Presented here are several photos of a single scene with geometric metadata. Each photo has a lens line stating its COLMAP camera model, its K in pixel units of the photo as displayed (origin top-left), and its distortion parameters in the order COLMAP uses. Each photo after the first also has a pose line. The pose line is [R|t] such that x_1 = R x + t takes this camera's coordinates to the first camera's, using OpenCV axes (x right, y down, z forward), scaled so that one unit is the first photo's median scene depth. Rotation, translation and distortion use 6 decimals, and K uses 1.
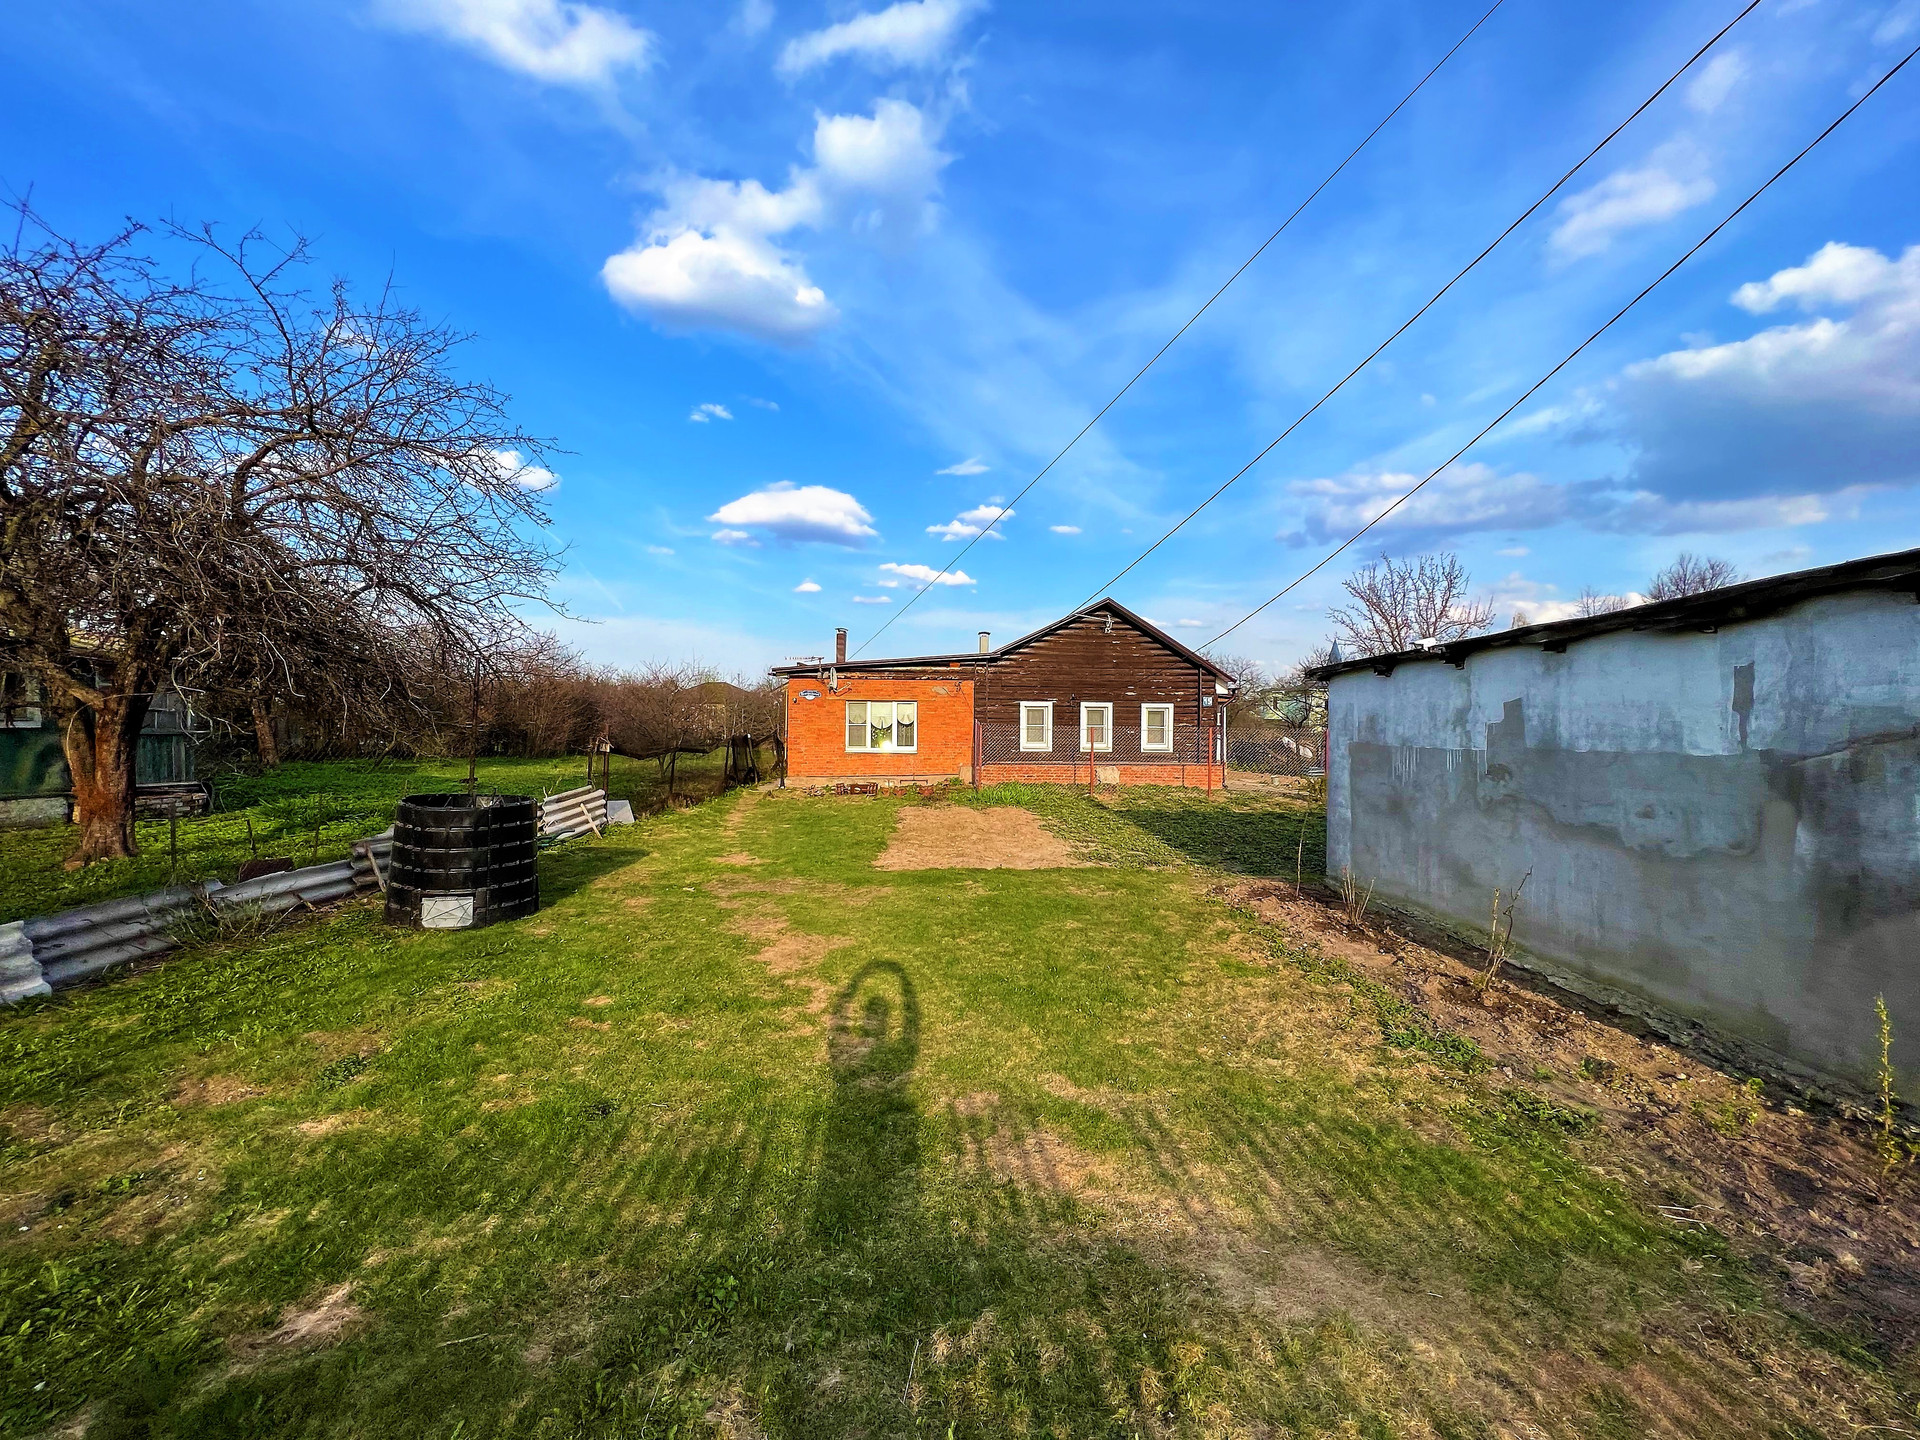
lens RADIAL K [[767.6, 0, 969.1], [0, 767.6, 724.7], [0, 0, 1]] dist [-0.001723, 0.000453]
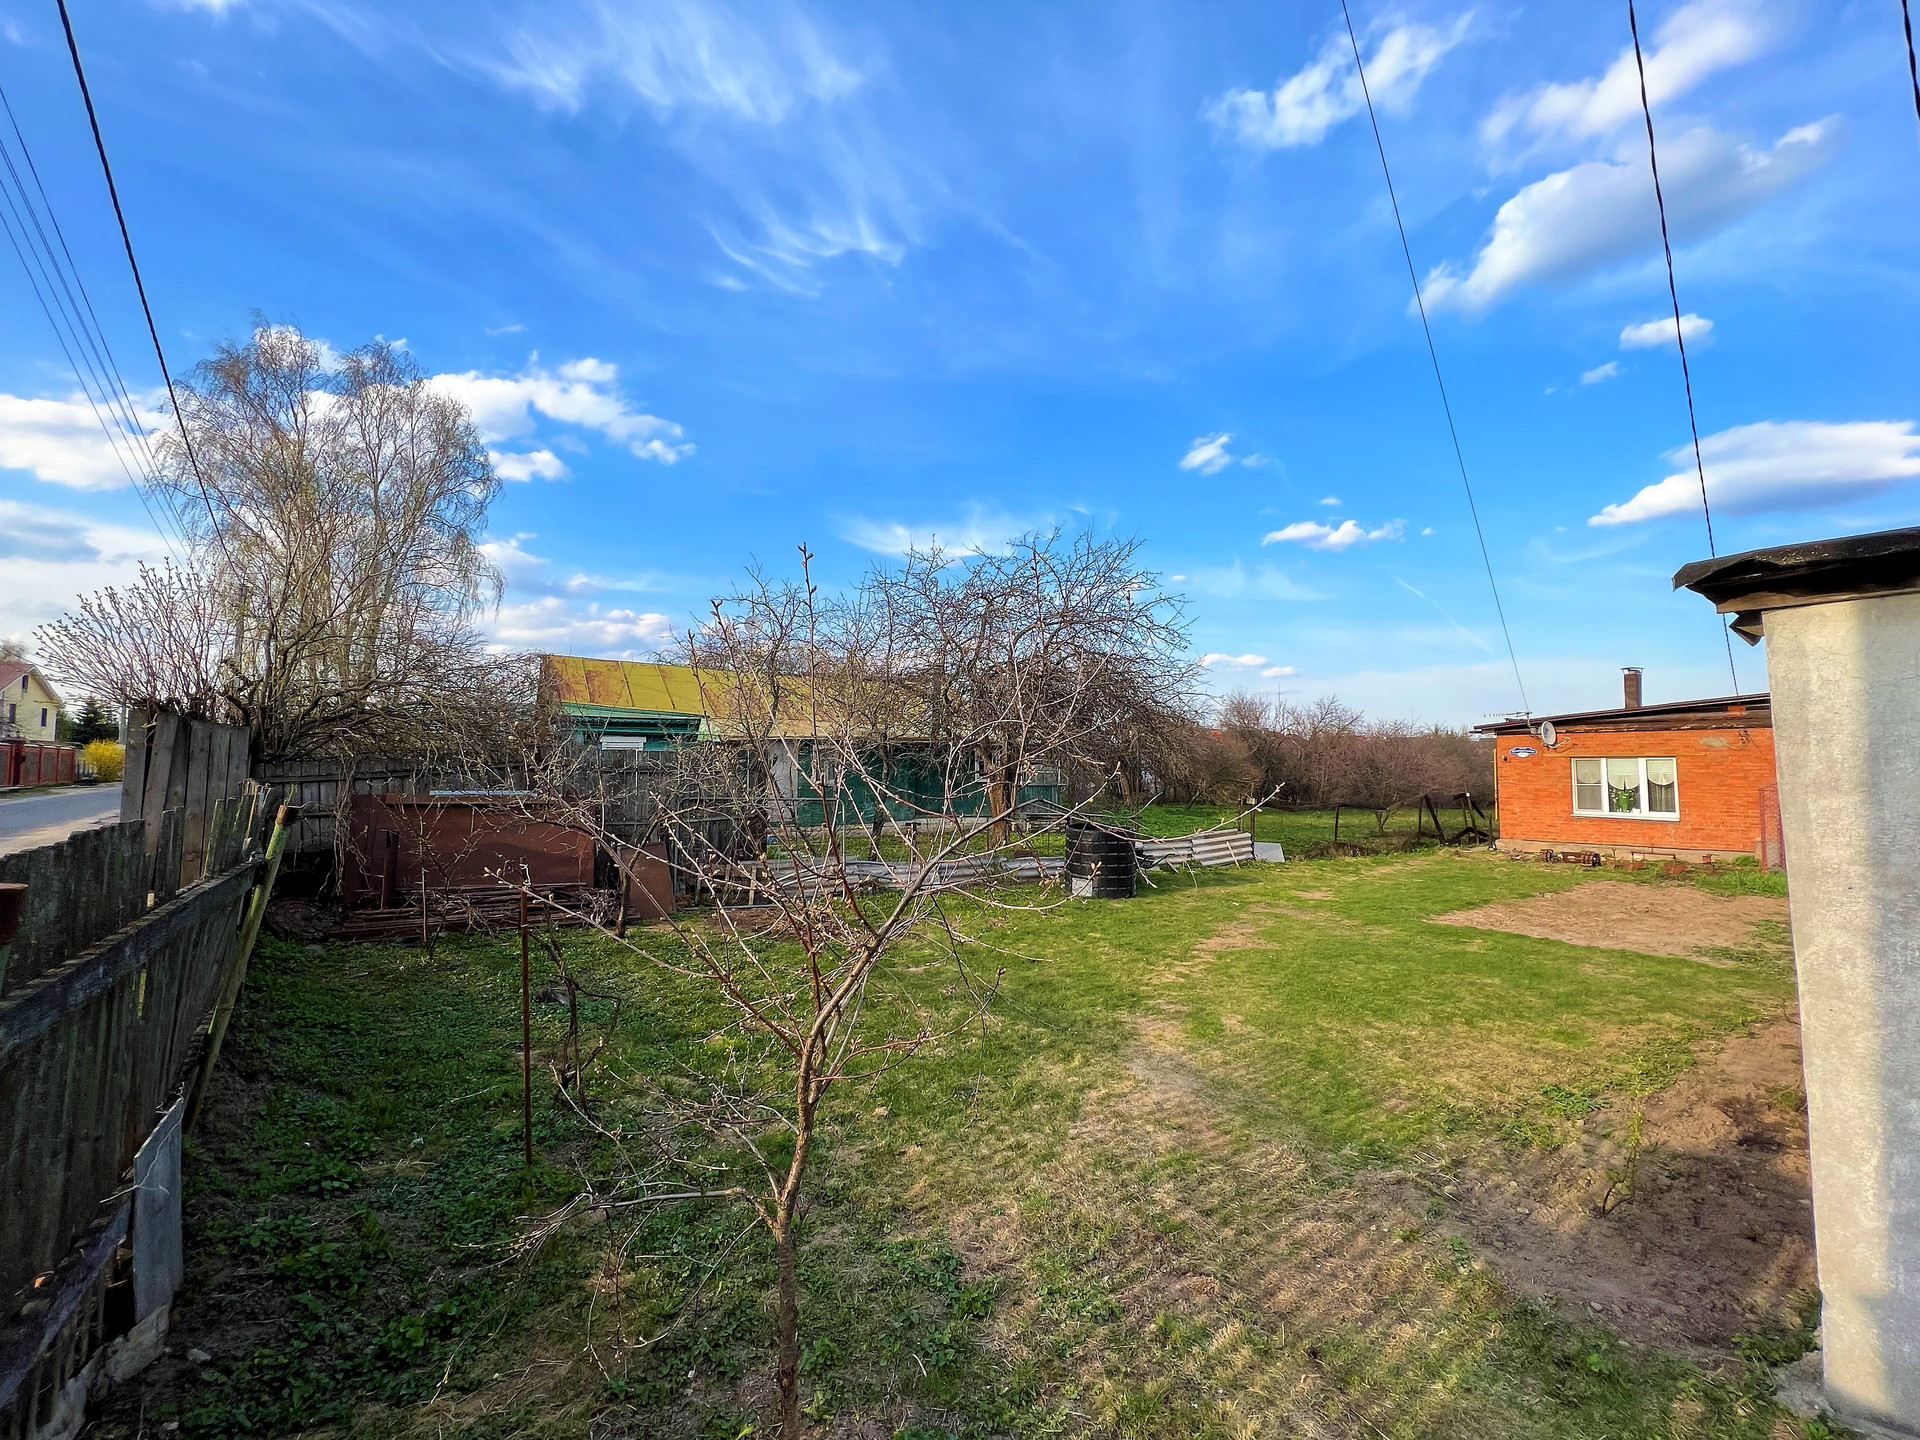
lens RADIAL K [[767.6, 0, 952.2], [0, 767.6, 697.8], [0, 0, 1]] dist [-0.001723, 0.000453]
pose [[0.506988, -0.083837, -0.857866, 0.243906], [-0.005561, 0.994920, -0.100517, -0.006725], [0.861935, 0.055731, 0.503947, -0.068843]]
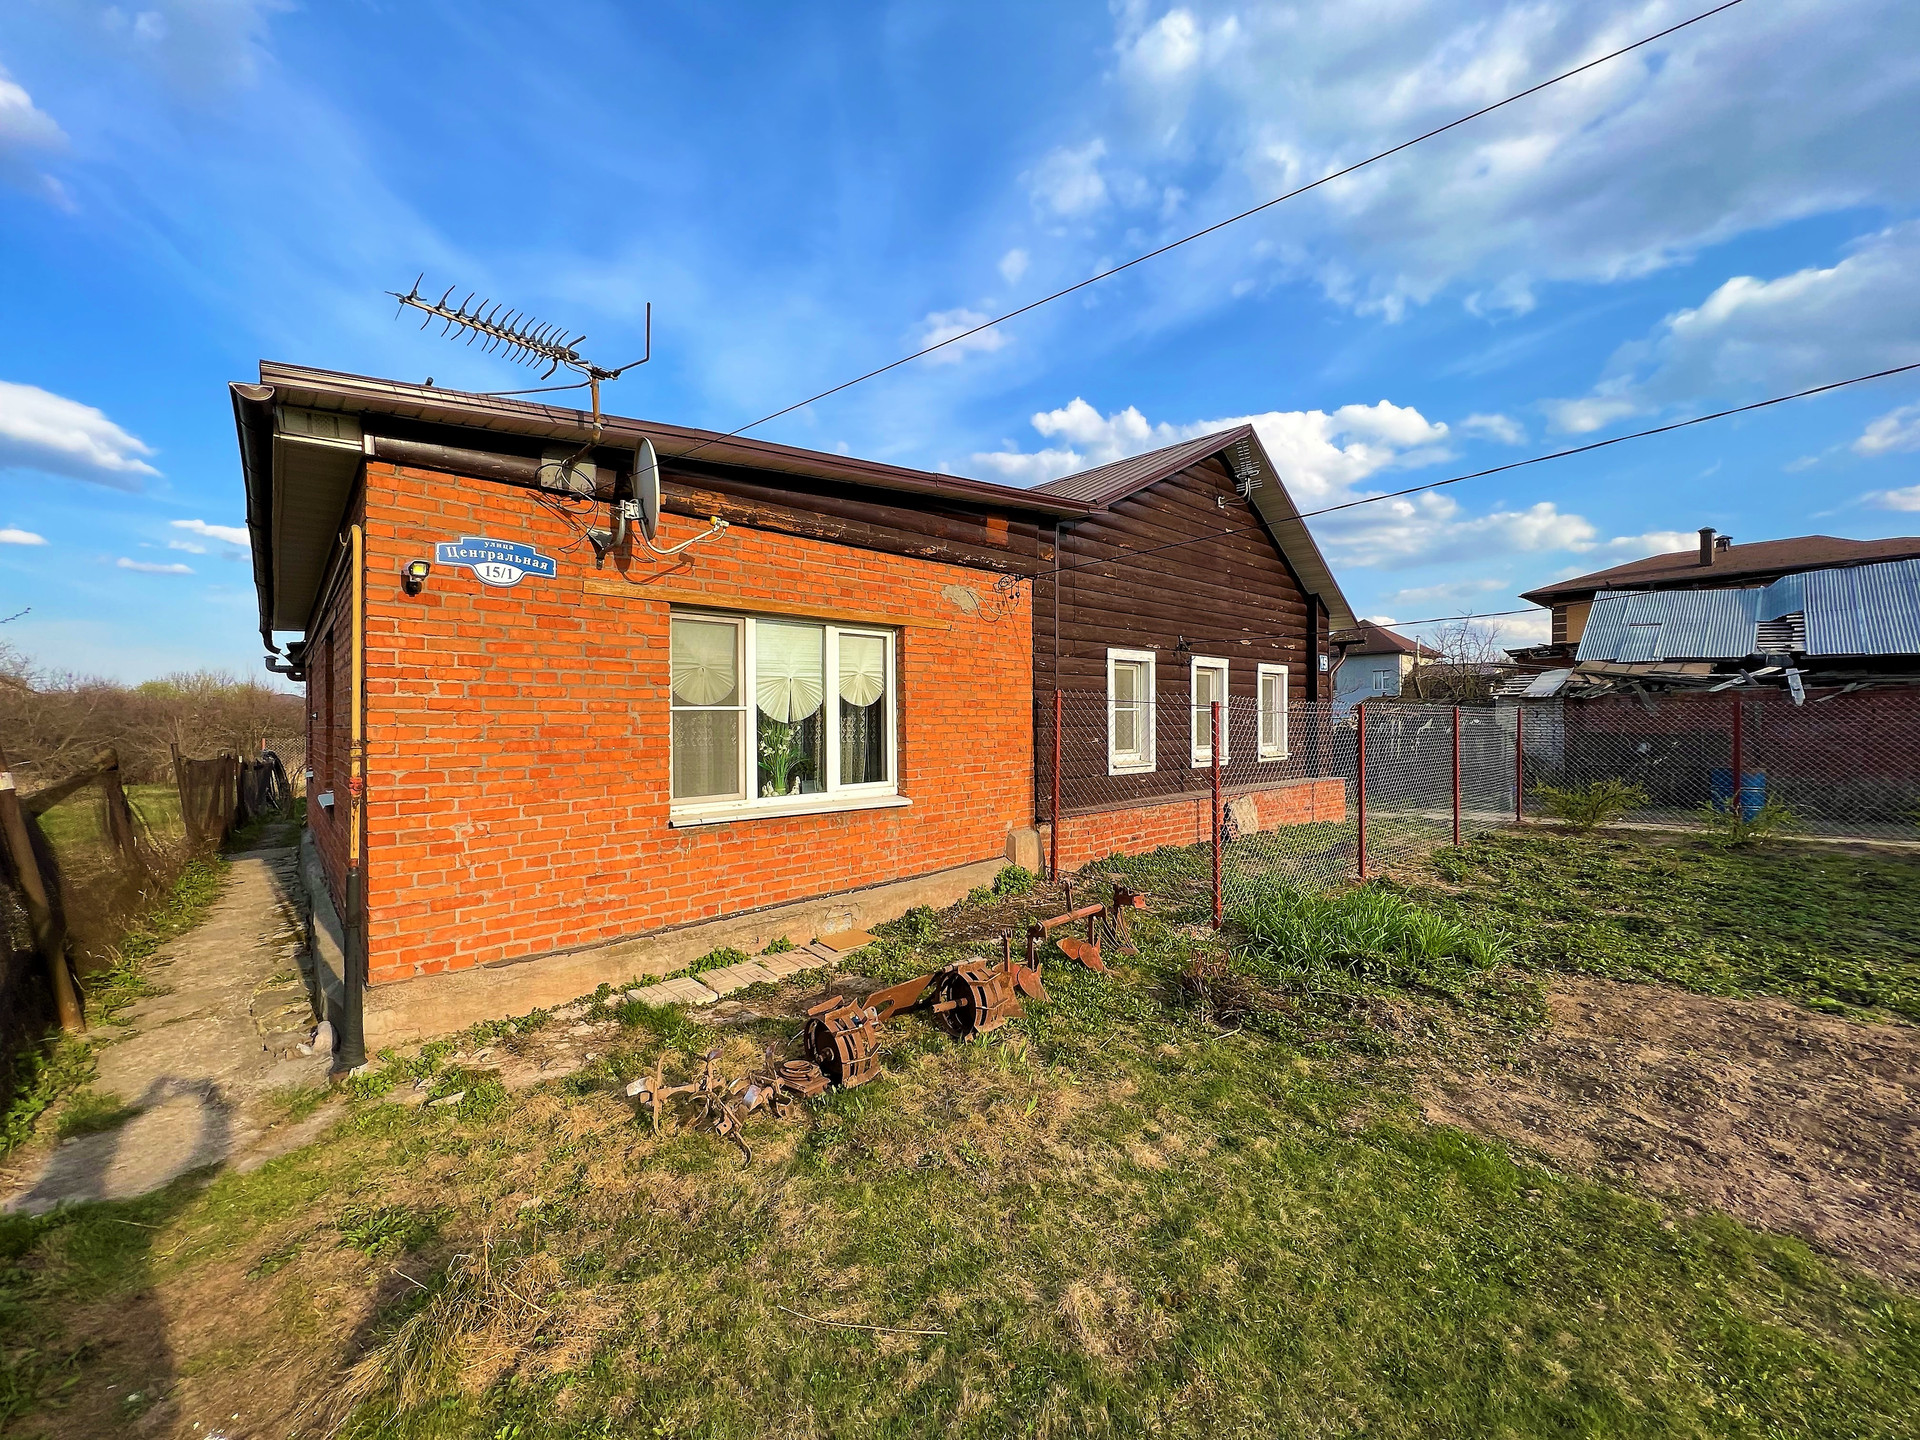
lens RADIAL K [[767.6, 0, 963.2], [0, 767.6, 718.3], [0, 0, 1]] dist [-0.001723, 0.000453]
pose [[0.775113, -0.014593, 0.631655, -0.237625], [0.026153, 0.999617, -0.008999, 0.007255], [-0.631282, 0.023495, 0.775198, 0.755656]]
